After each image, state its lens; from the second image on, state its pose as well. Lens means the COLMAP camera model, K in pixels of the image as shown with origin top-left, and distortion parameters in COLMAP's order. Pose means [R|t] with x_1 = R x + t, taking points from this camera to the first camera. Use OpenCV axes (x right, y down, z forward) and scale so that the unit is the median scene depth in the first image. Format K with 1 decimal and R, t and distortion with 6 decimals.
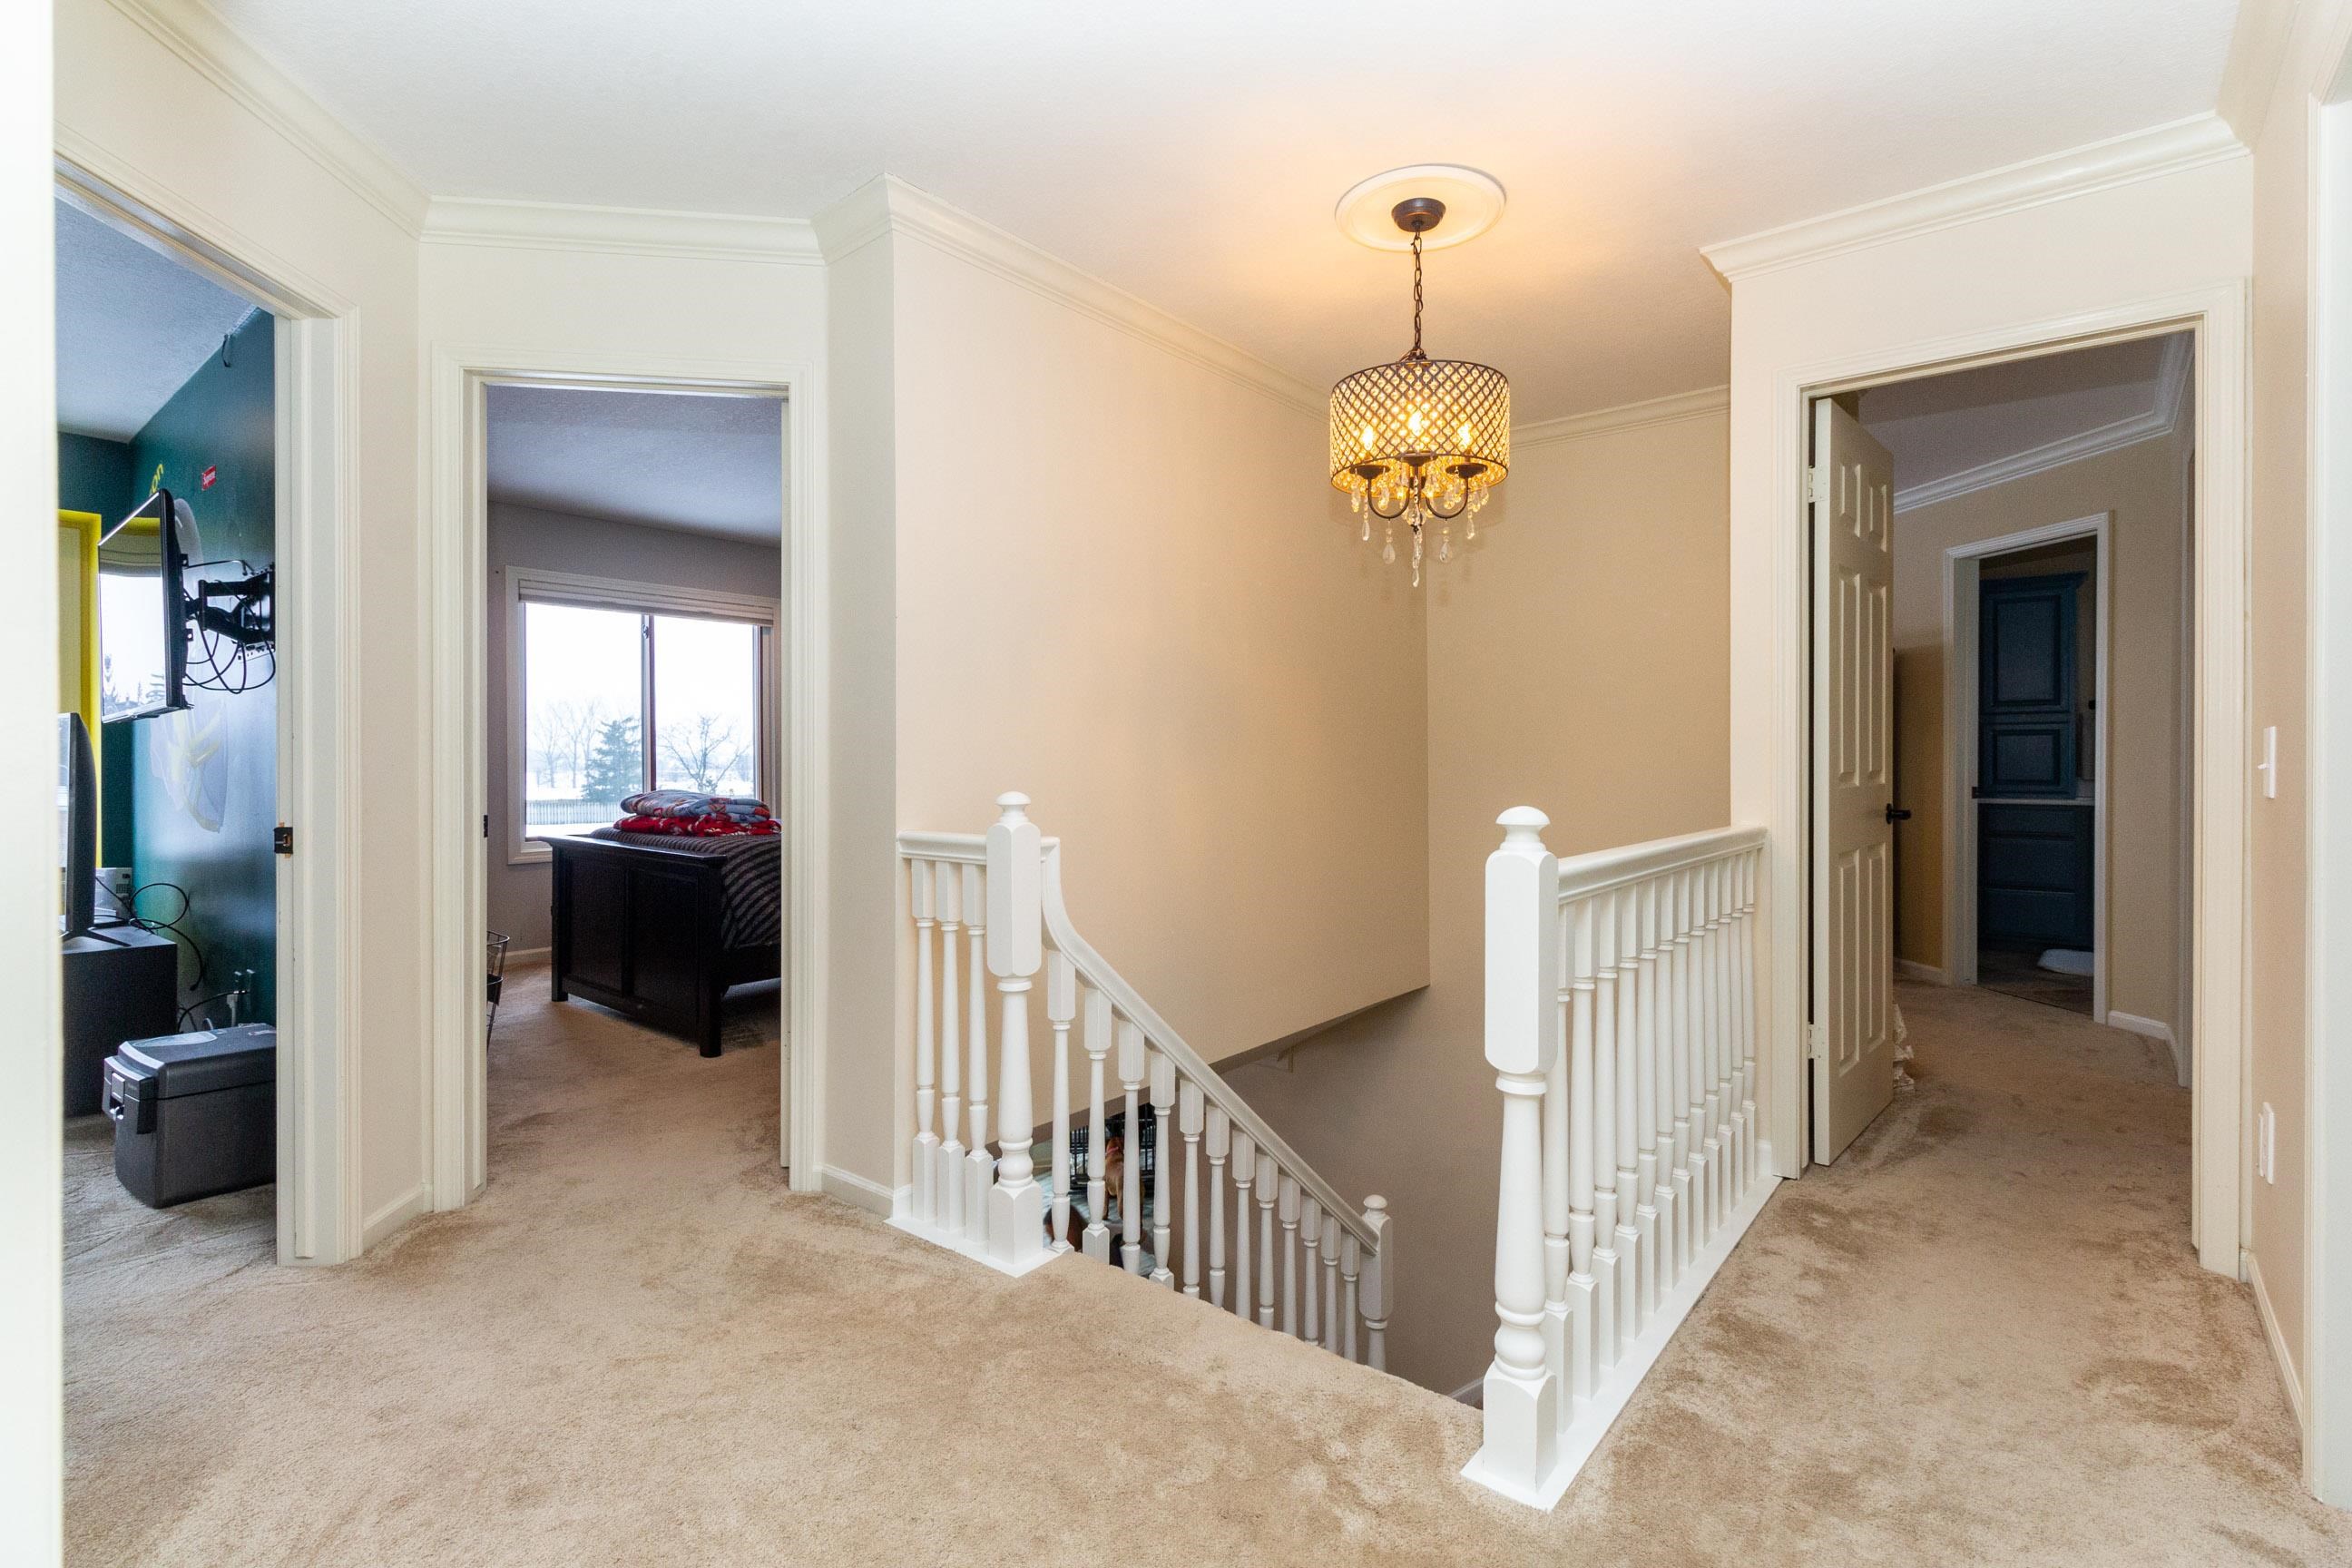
lens RADIAL K [[1100.4, 0, 1169.4], [0, 1100.4, 763.6], [0, 0, 1]] dist [0.002081, 0.000164]
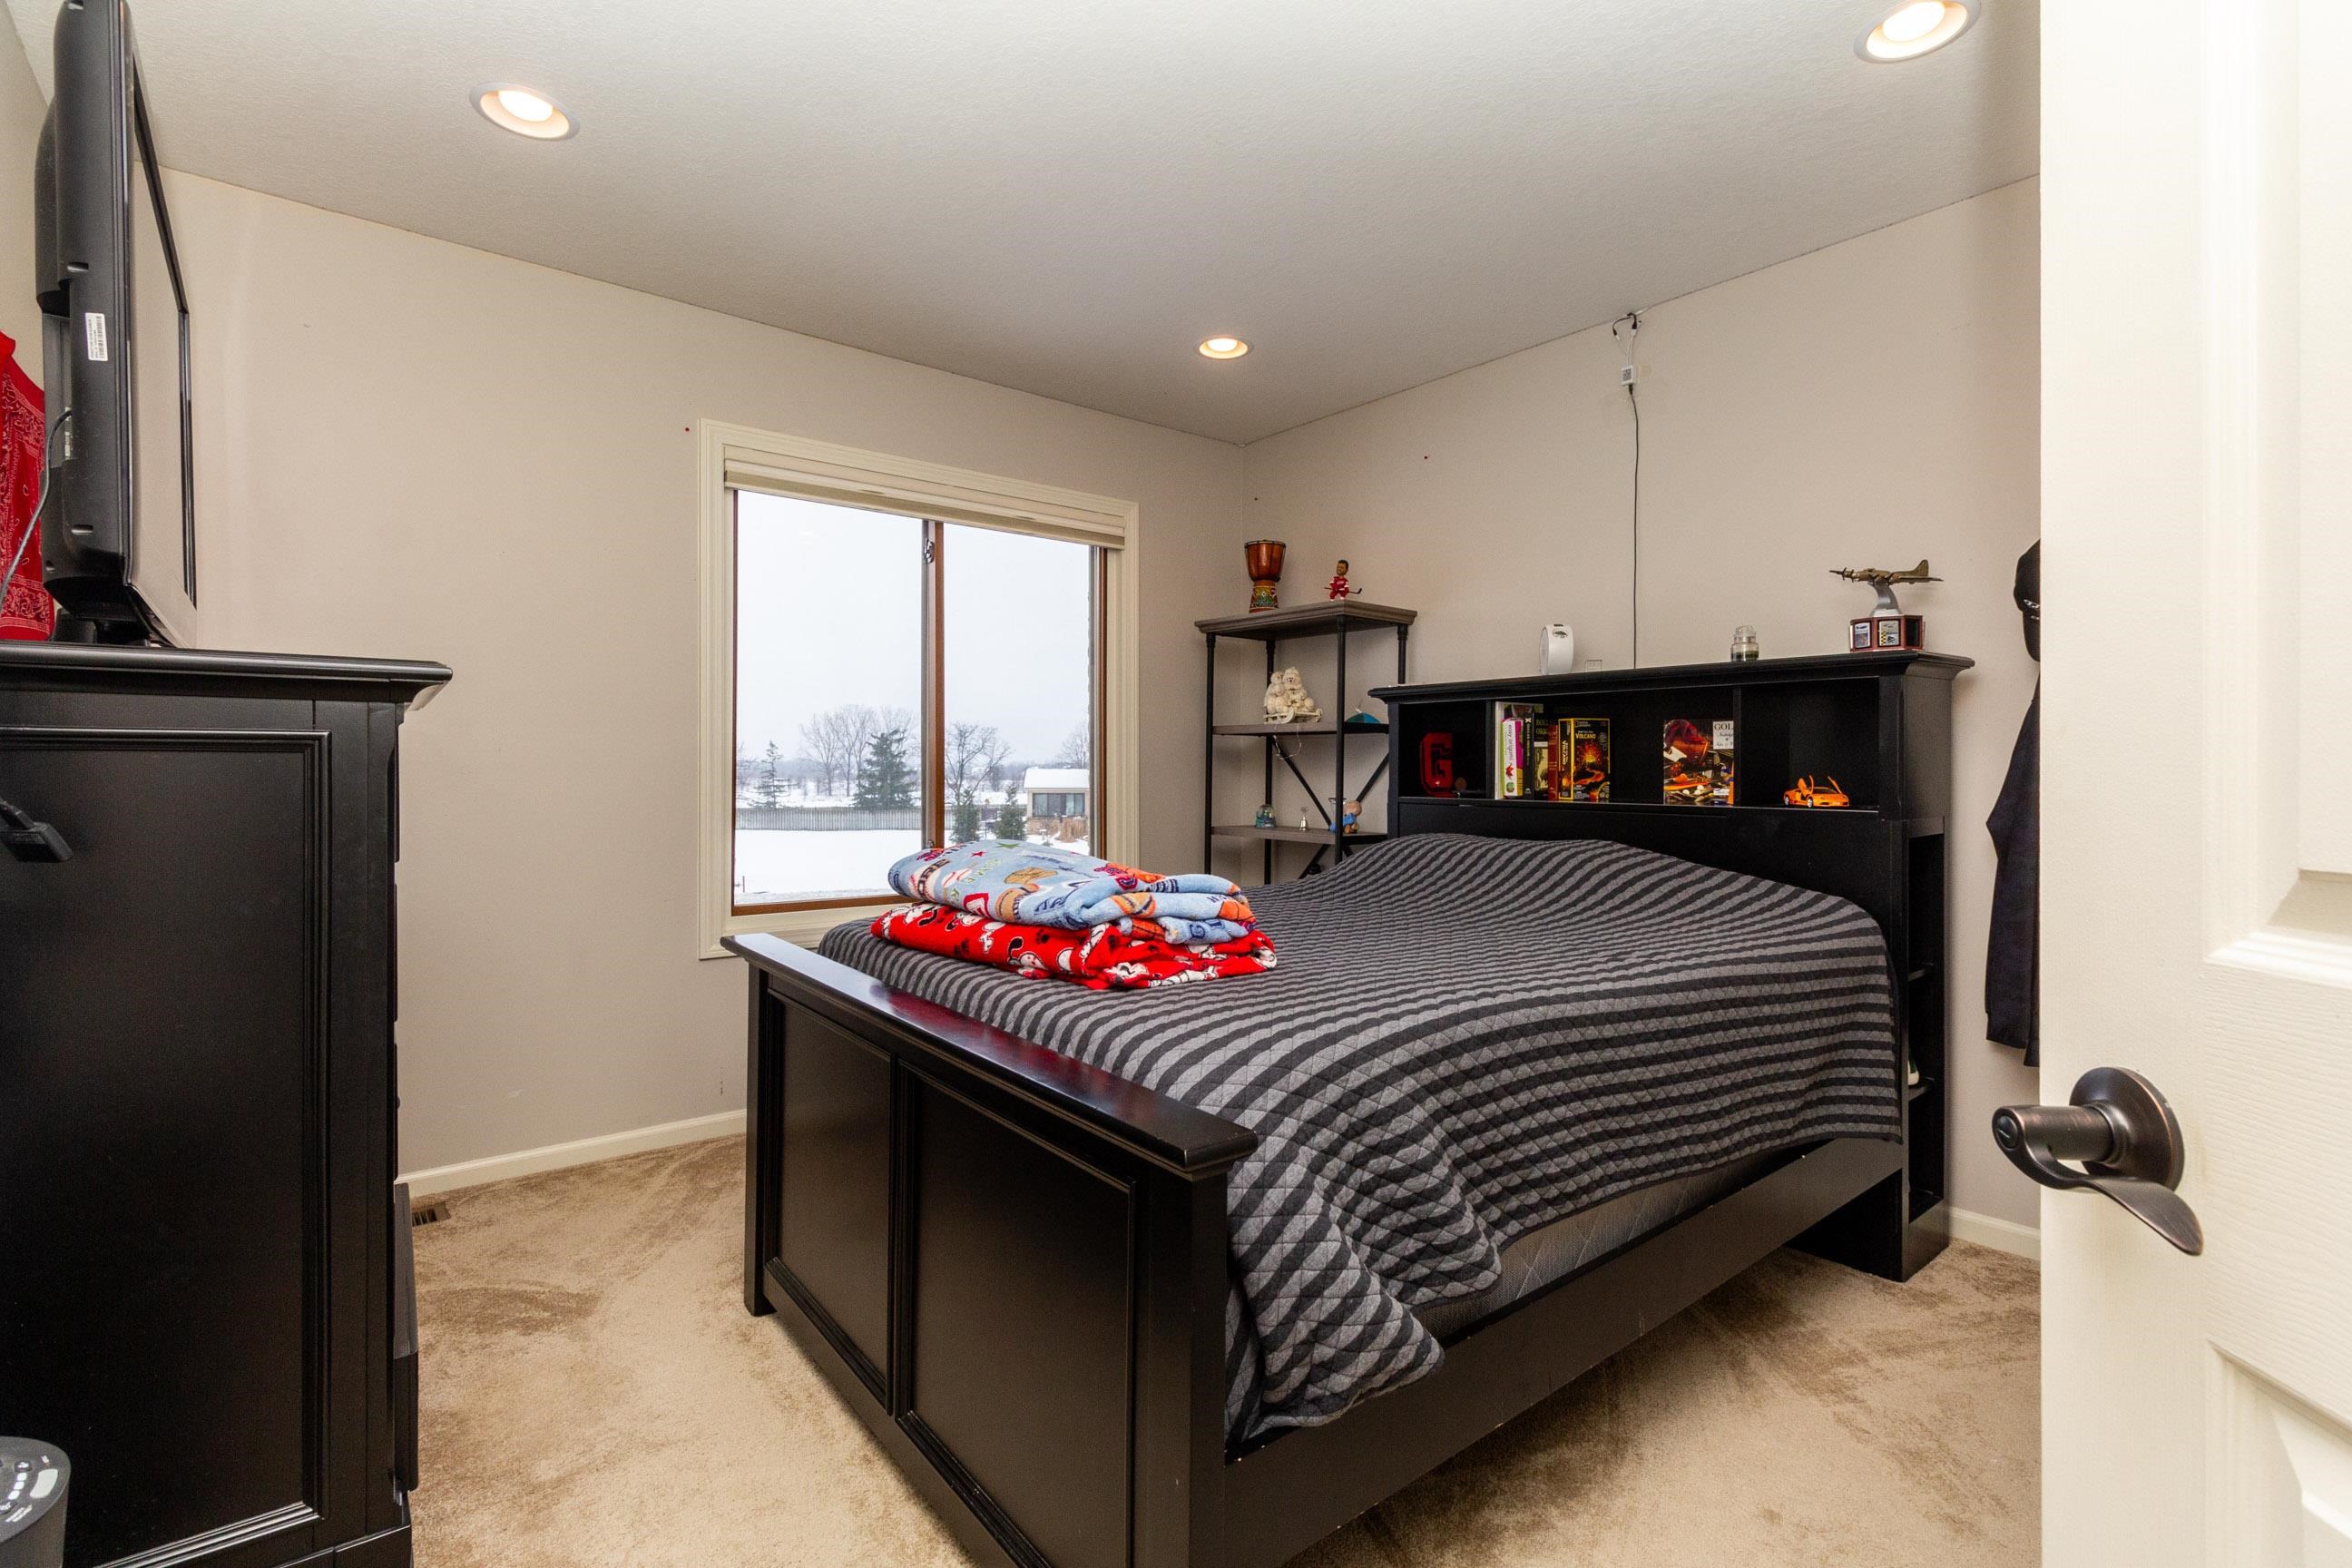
lens RADIAL K [[1100.4, 0, 1186.6], [0, 1100.4, 773.2], [0, 0, 1]] dist [0.002081, 0.000164]
pose [[0.980582, 0.004024, -0.196066, -0.313935], [-0.004421, 0.999989, -0.001586, -0.003088], [0.196058, 0.002422, 0.980589, 0.628445]]
